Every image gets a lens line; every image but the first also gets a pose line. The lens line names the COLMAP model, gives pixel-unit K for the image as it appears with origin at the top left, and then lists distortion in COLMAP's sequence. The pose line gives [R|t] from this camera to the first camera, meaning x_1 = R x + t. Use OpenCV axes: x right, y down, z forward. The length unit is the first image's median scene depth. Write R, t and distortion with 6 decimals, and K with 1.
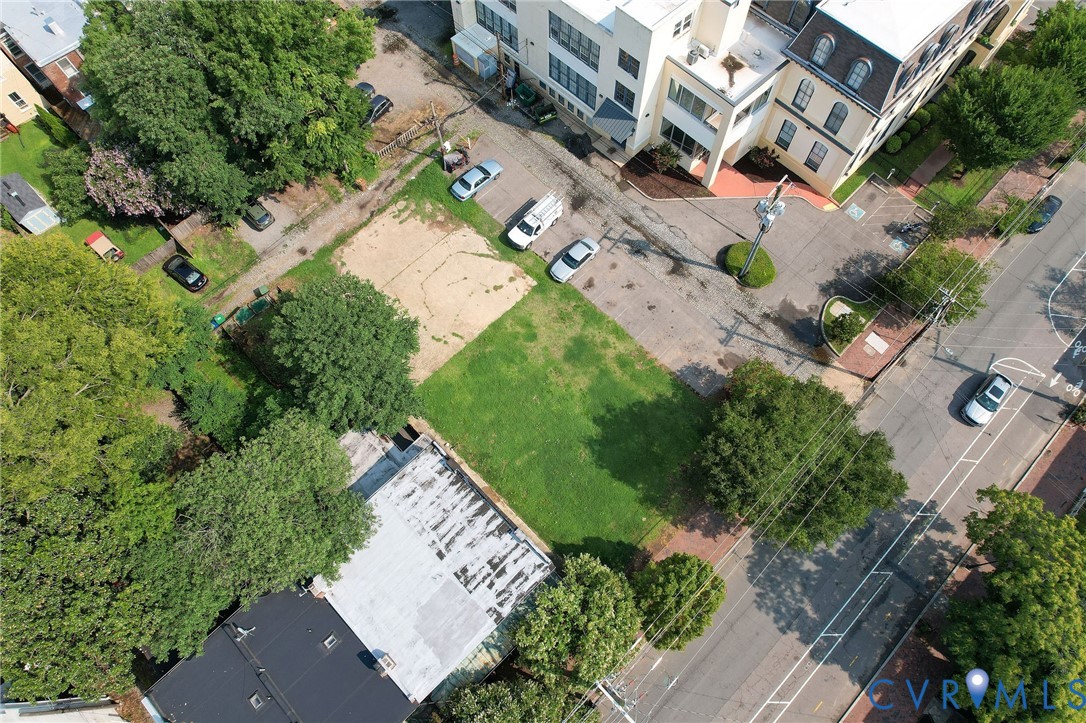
lens RADIAL K [[695.6, 0, 548.1], [0, 695.6, 364.0], [0, 0, 1]] dist [-0.069241, 0.061629]
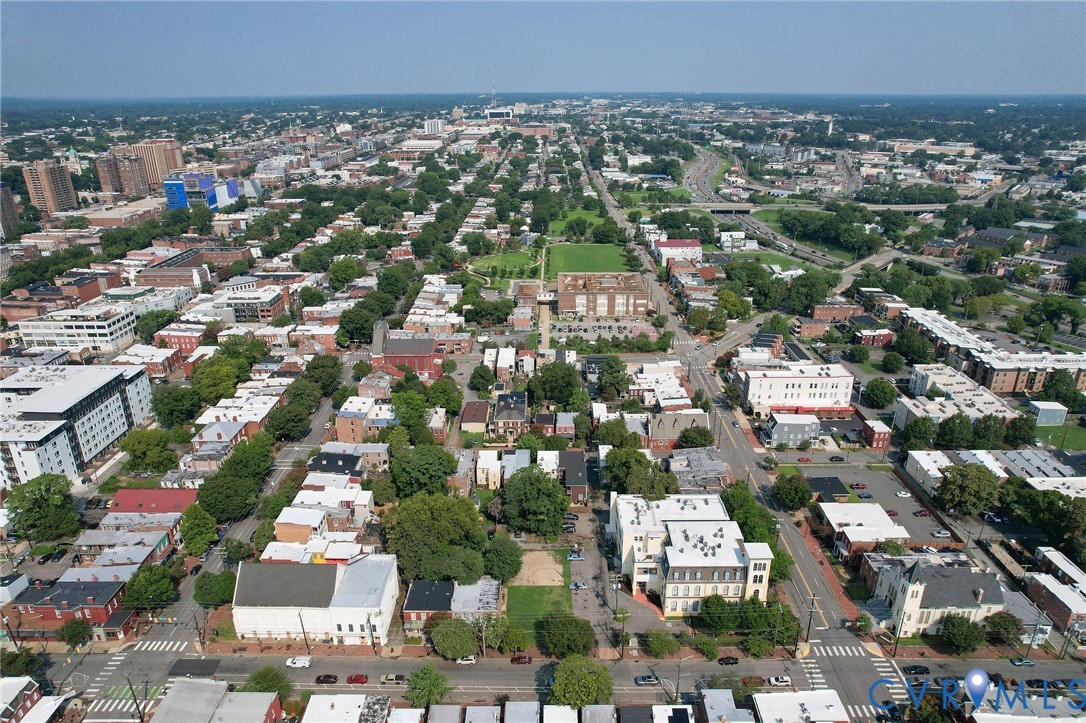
lens RADIAL K [[701.0, 0, 548.4], [0, 701.0, 366.3], [0, 0, 1]] dist [-0.069306, 0.060236]
pose [[0.709809, 0.262735, -0.653560, 1.771425], [-0.647068, 0.609842, -0.457598, 0.782001], [0.278341, 0.747706, 0.602878, -1.688944]]
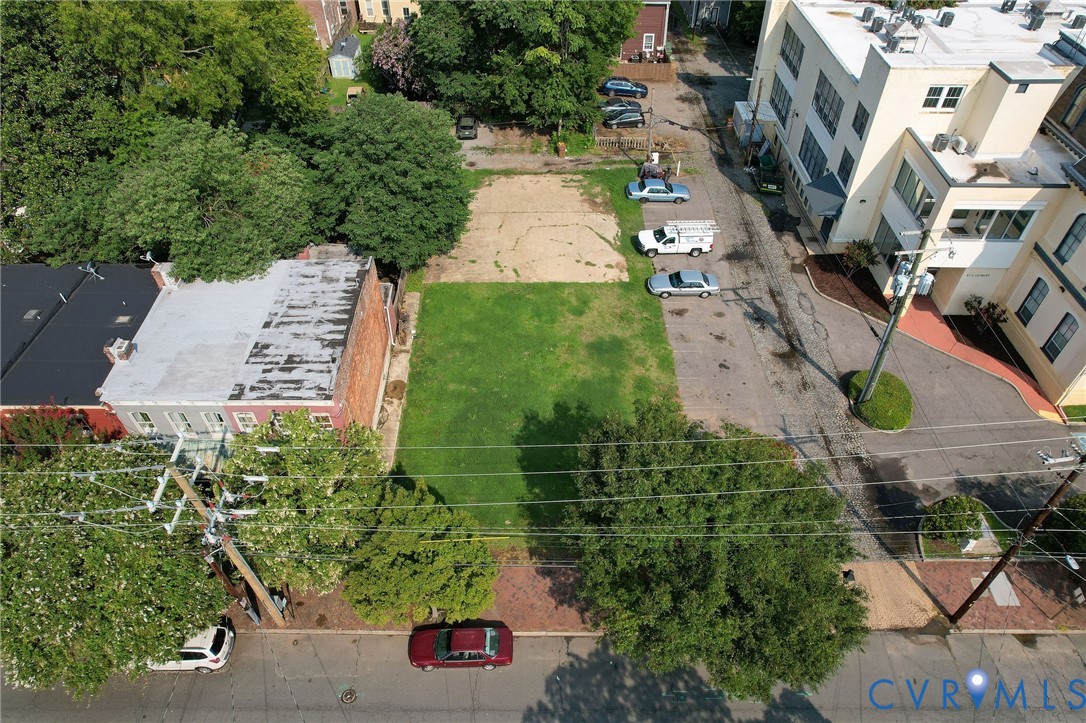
lens RADIAL K [[714.9, 0, 540.6], [0, 714.9, 358.2], [0, 0, 1]] dist [-0.092027, 0.085729]
pose [[0.717877, 0.494026, -0.490501, 0.388411], [-0.642150, 0.742024, -0.192468, 0.193405], [0.268879, 0.453144, 0.849921, 0.286568]]
